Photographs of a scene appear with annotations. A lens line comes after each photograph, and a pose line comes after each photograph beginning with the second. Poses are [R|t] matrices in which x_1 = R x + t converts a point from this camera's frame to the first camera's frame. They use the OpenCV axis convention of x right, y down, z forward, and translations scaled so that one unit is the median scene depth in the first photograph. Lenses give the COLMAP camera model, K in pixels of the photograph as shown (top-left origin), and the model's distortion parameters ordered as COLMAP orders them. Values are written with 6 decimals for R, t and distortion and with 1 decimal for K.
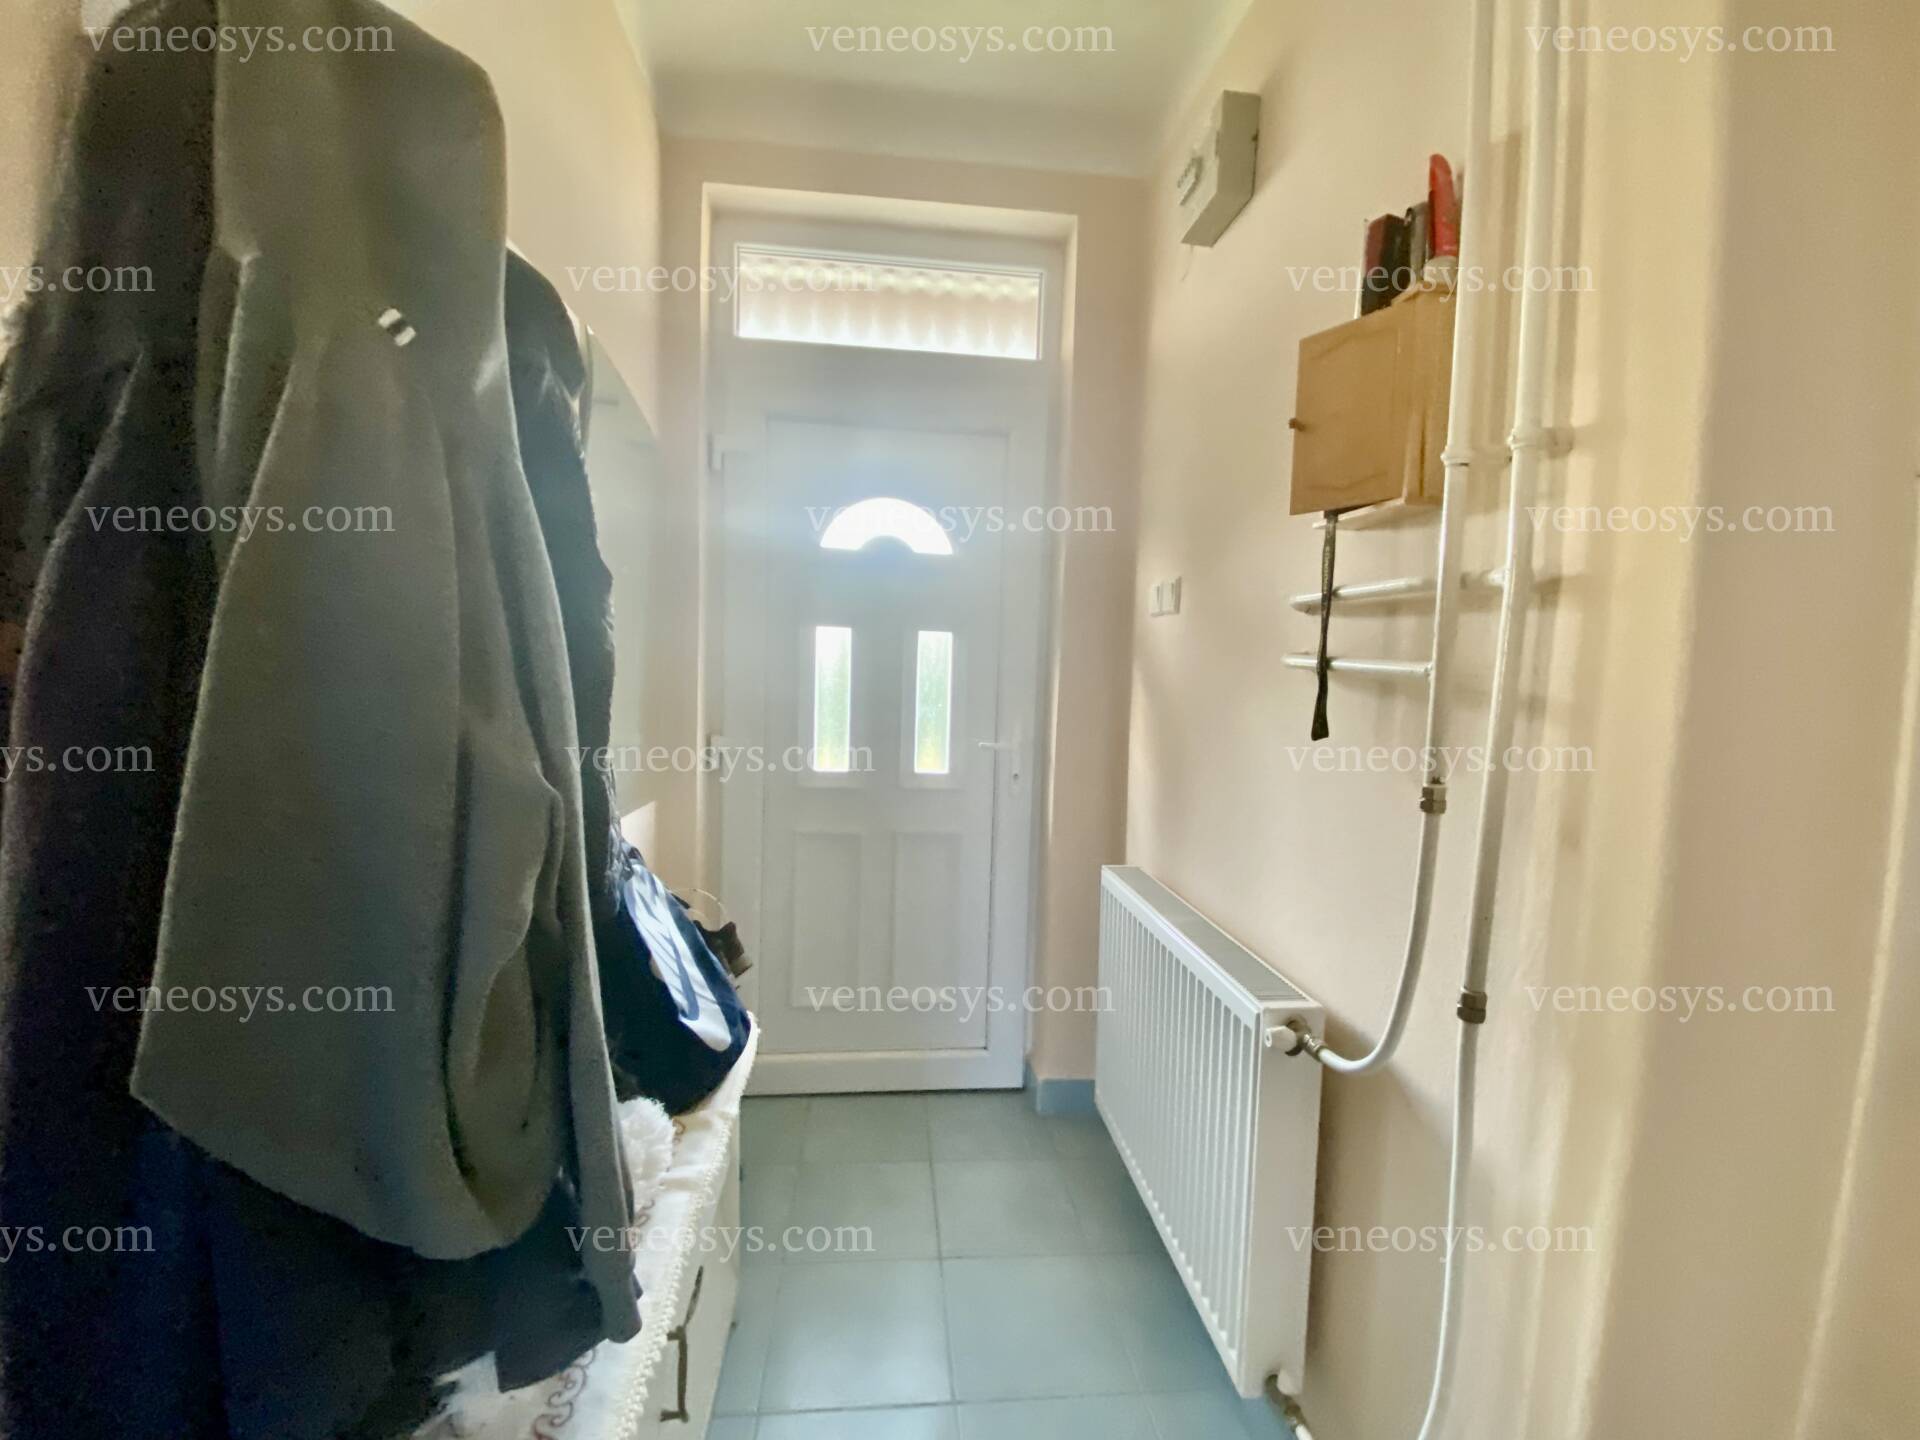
lens RADIAL K [[766.8, 0, 965.1], [0, 766.8, 722.5], [0, 0, 1]] dist [0.034007, -0.030790]
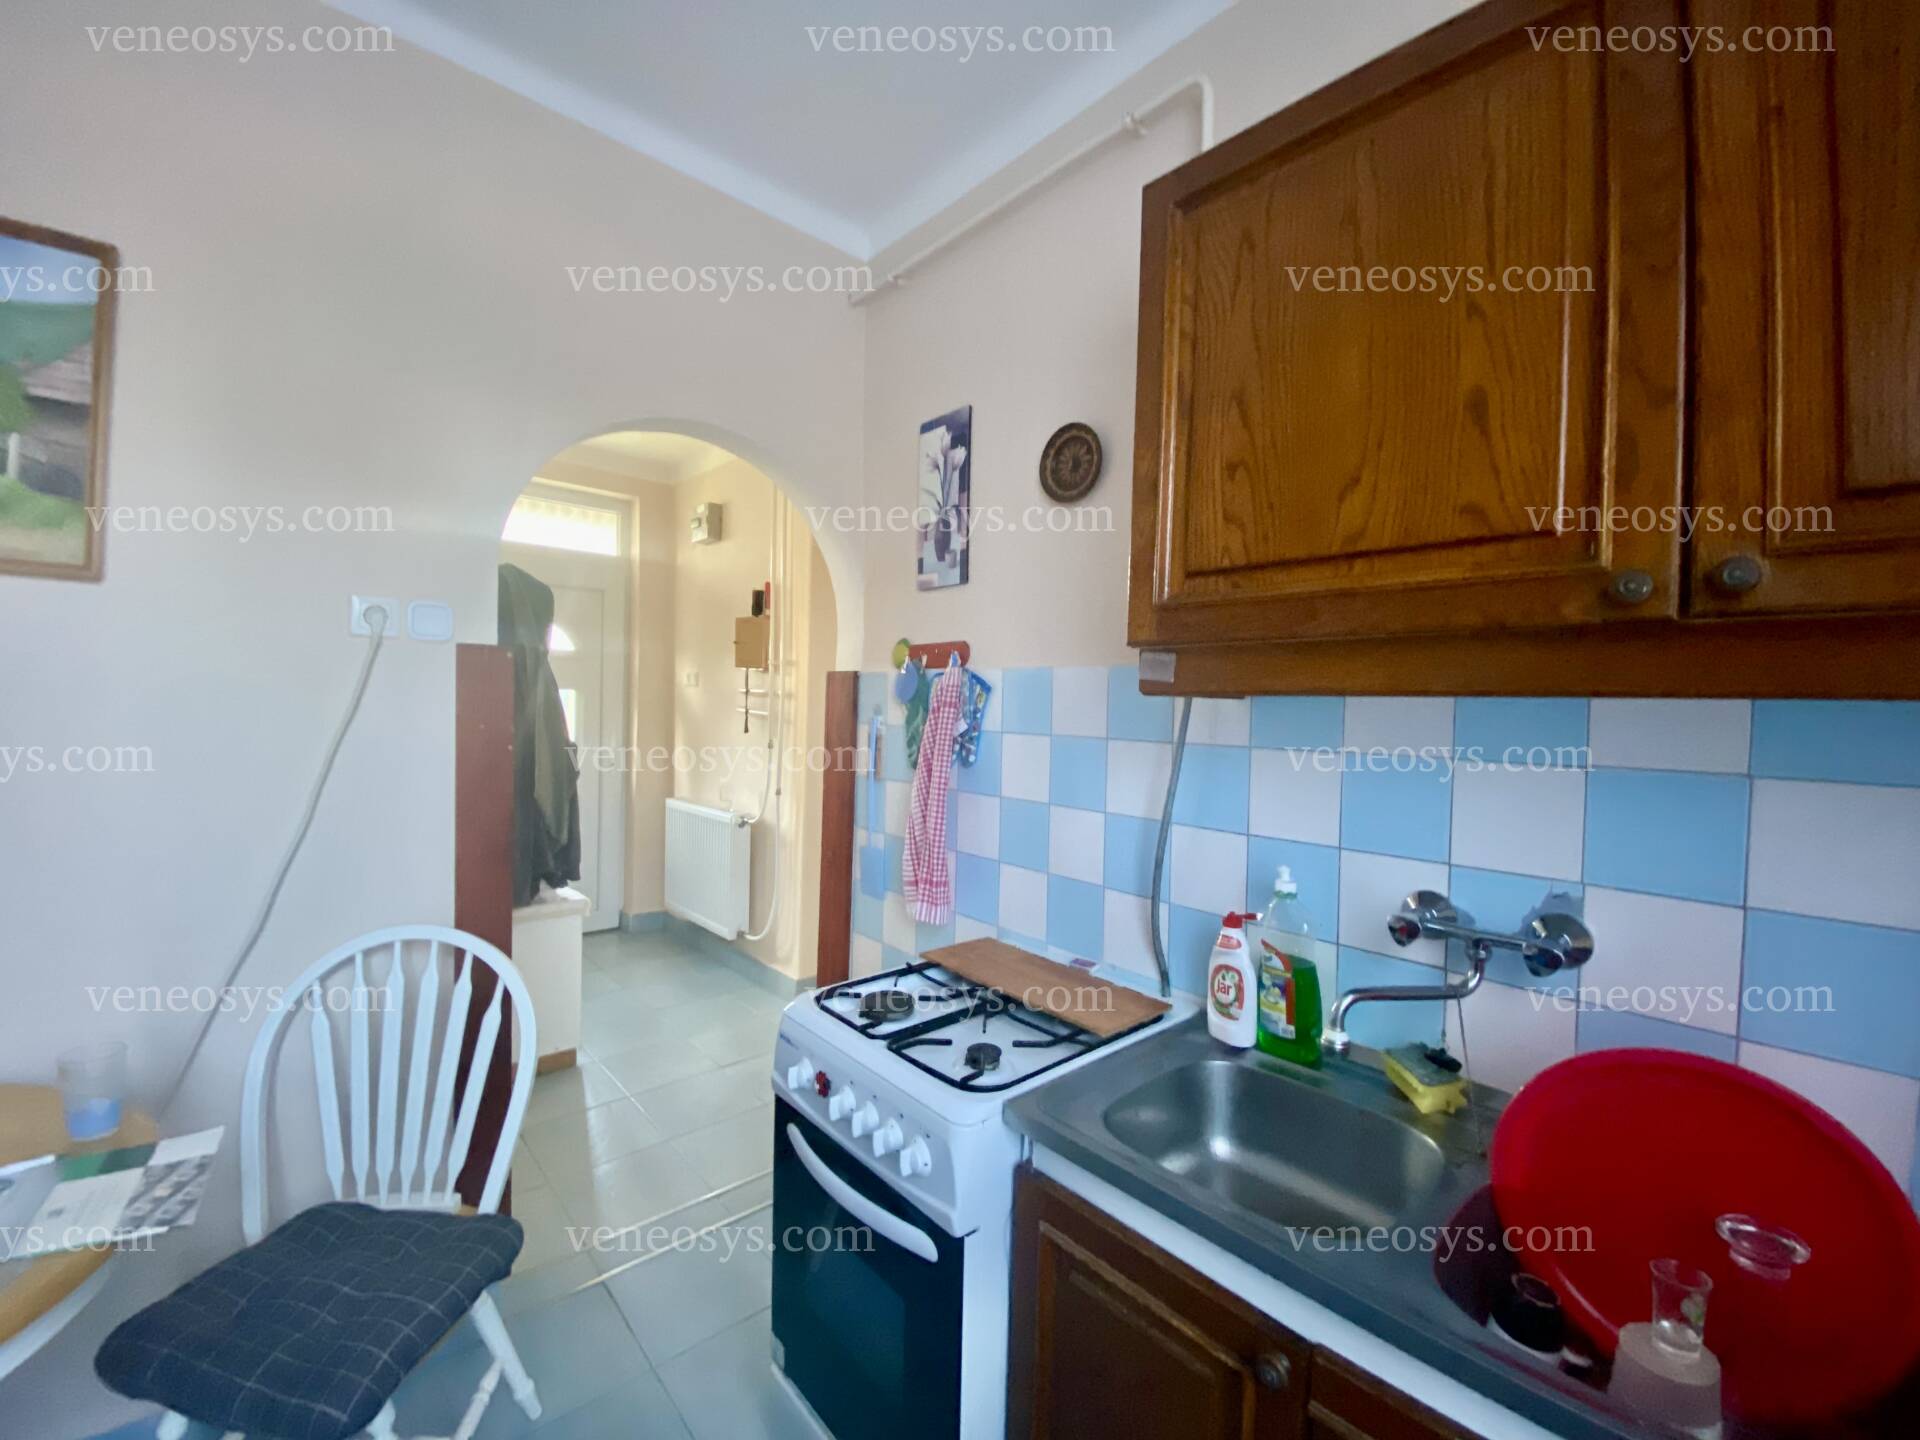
lens RADIAL K [[766.8, 0, 965.1], [0, 766.8, 722.5], [0, 0, 1]] dist [0.034007, -0.030790]
pose [[0.802666, -0.022037, 0.596022, -0.696450], [0.039932, 0.999061, -0.016837, 0.063049], [-0.595091, 0.037315, 0.802792, -2.039848]]
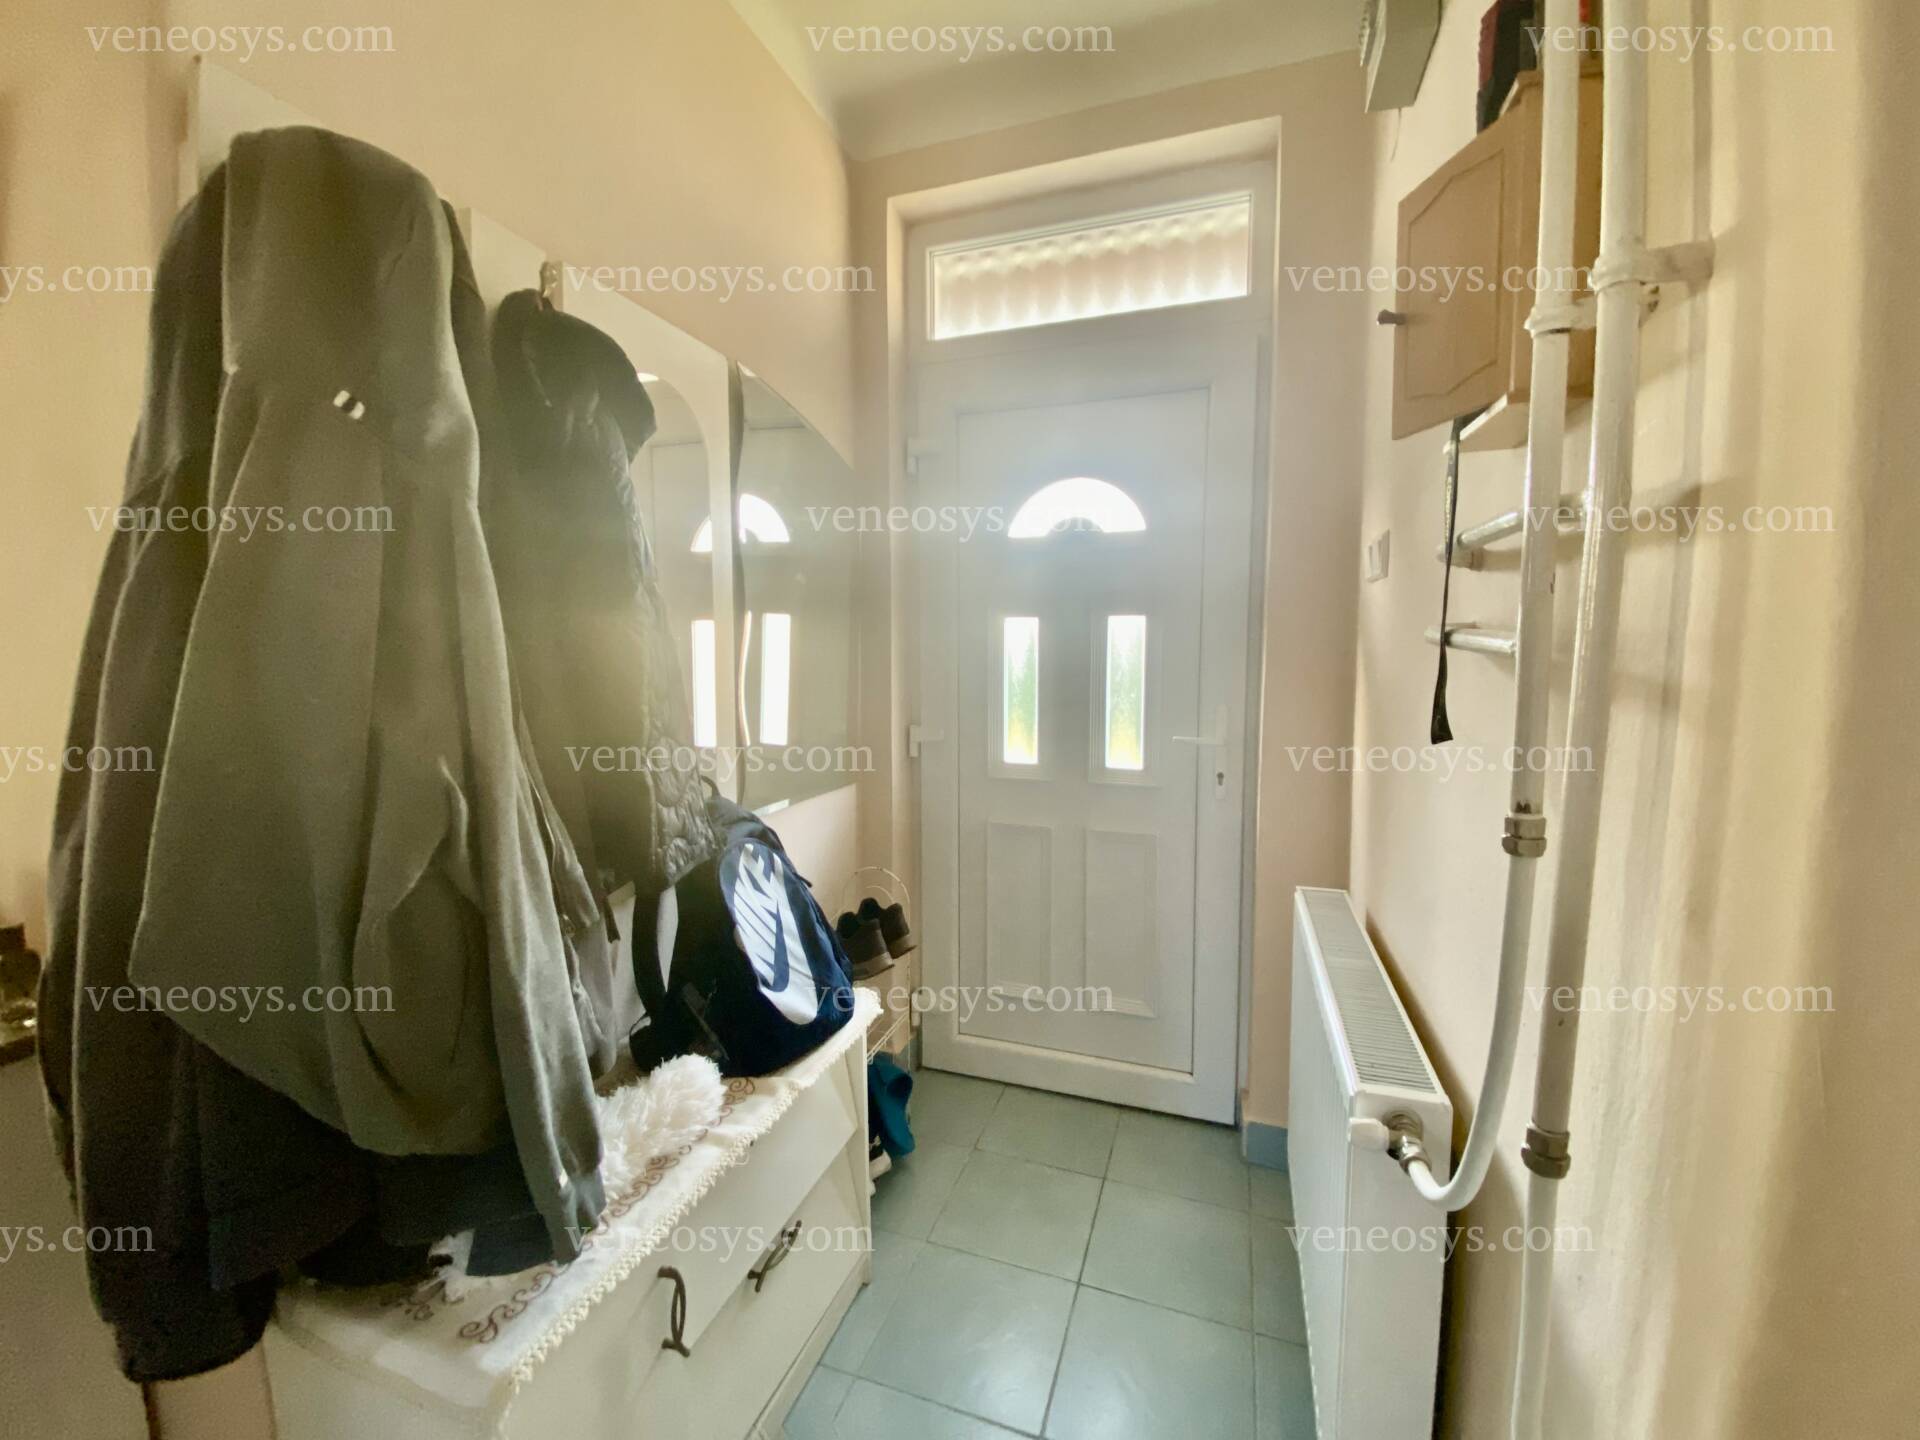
lens RADIAL K [[768.2, 0, 967.2], [0, 768.2, 720.6], [0, 0, 1]] dist [0.033588, -0.035113]
pose [[0.905888, 0.005197, -0.423486, 0.319565], [0.000197, 0.999919, 0.012692, -0.006851], [0.423517, -0.011581, 0.905814, 0.129177]]
